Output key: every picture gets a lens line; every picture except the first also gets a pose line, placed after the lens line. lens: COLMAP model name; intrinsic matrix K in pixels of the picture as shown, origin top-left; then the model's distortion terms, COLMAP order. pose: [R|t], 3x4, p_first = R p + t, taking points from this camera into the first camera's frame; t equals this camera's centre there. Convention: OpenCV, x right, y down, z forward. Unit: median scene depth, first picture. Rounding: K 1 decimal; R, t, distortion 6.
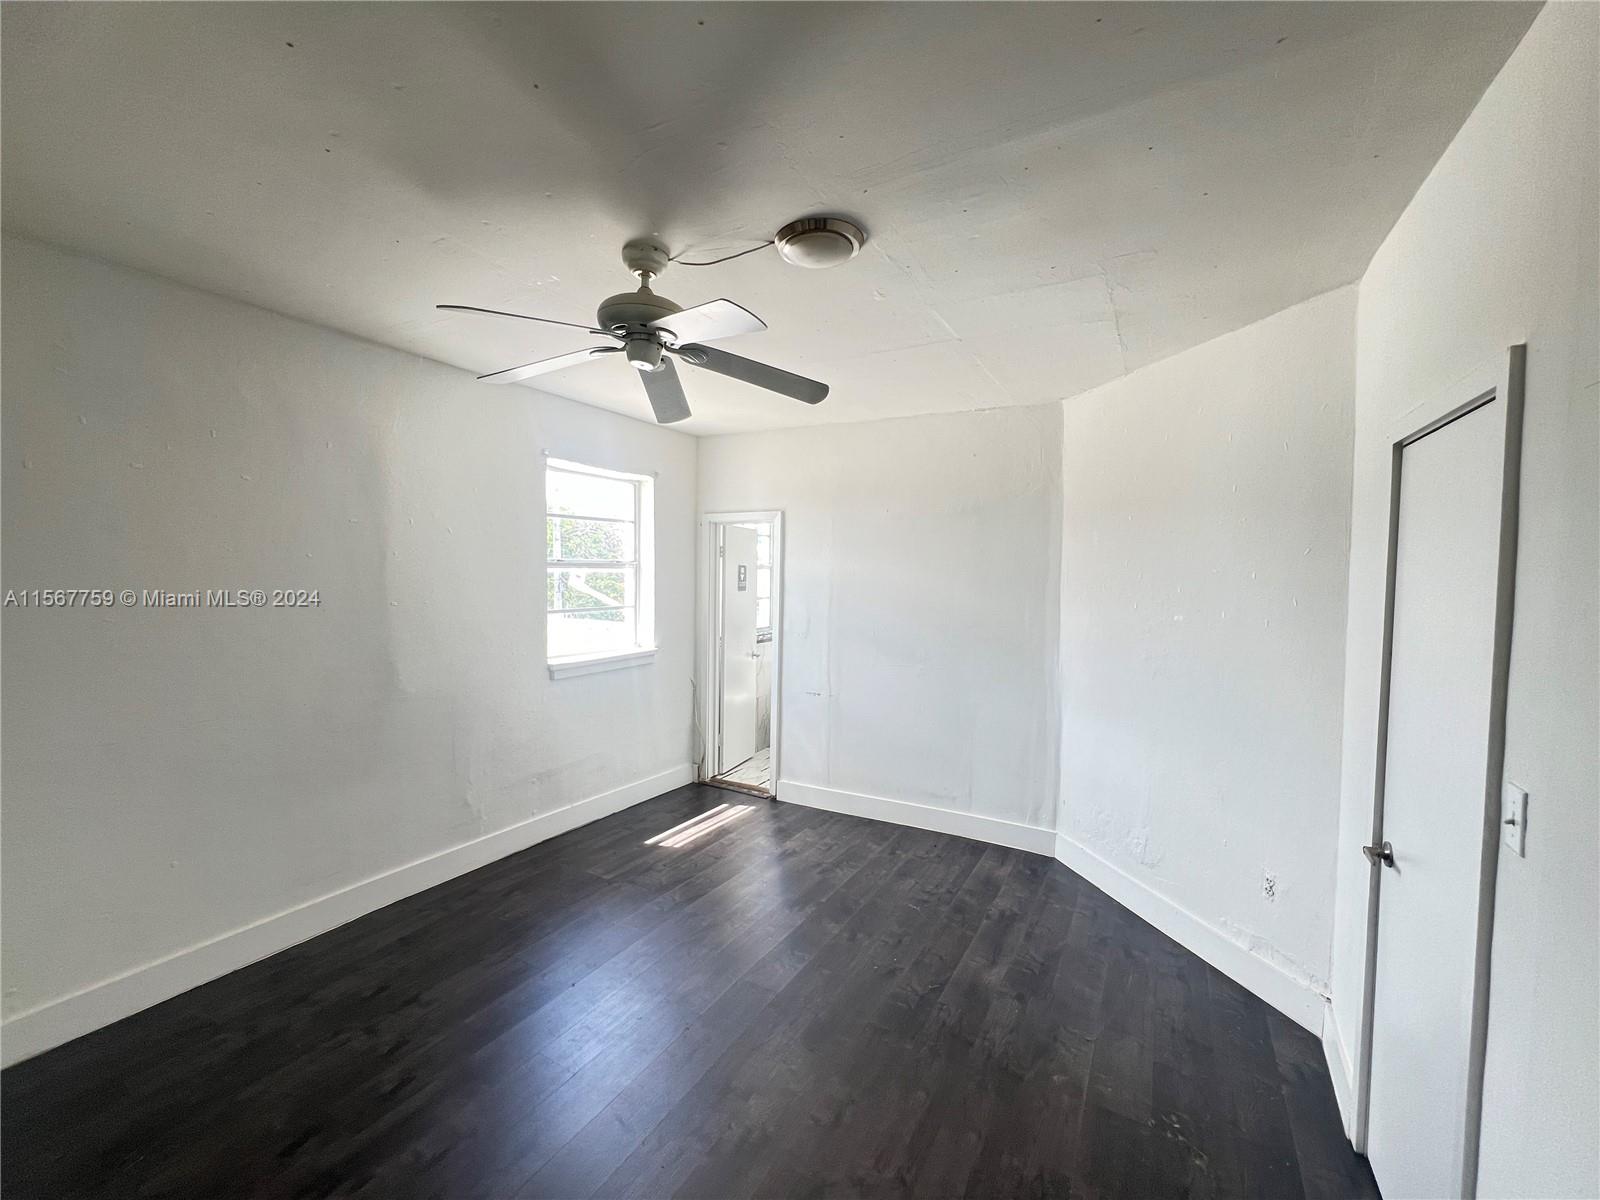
lens RADIAL K [[638.5, 0, 794.6], [0, 638.5, 584.3], [0, 0, 1]] dist [-0.001055, 0.000195]
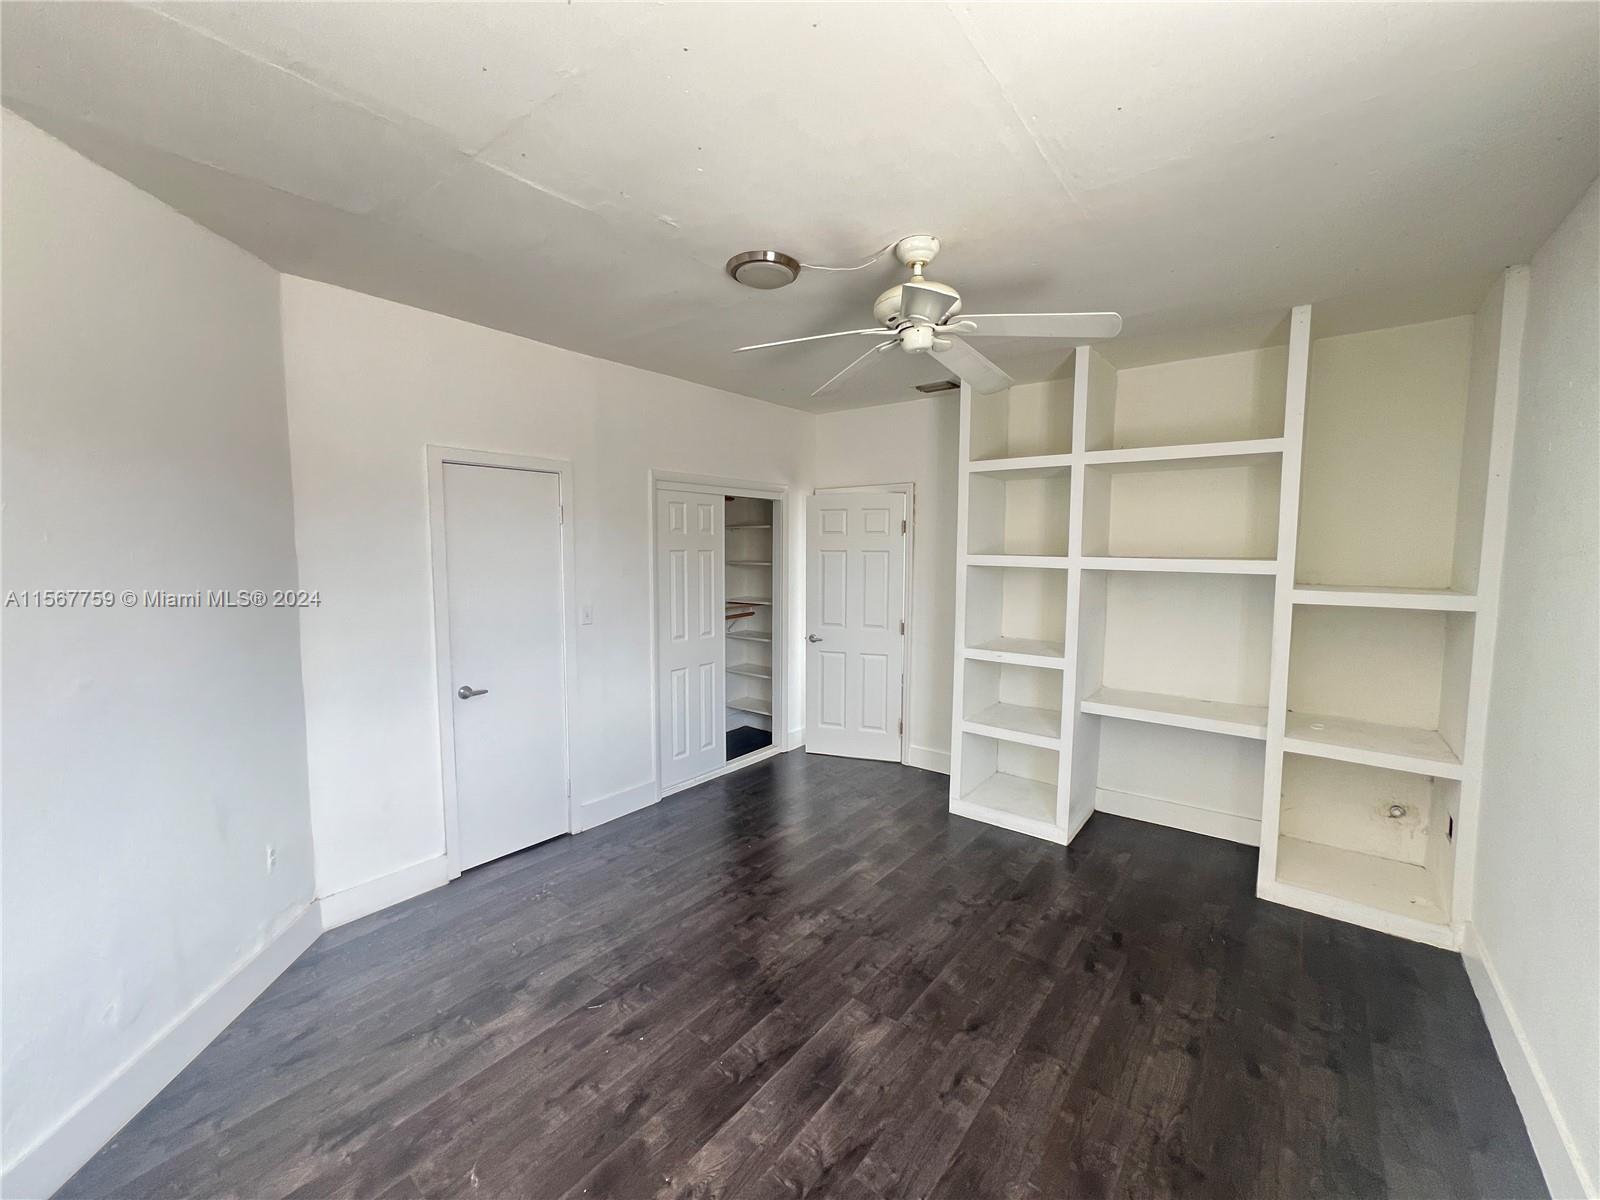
lens RADIAL K [[638.5, 0, 798.1], [0, 638.5, 605.1], [0, 0, 1]] dist [-0.001055, 0.000195]
pose [[-0.990274, -0.034053, 0.134899, -0.156597], [-0.019127, 0.993699, 0.110435, -0.027731], [-0.137810, 0.106780, -0.984686, 1.724016]]
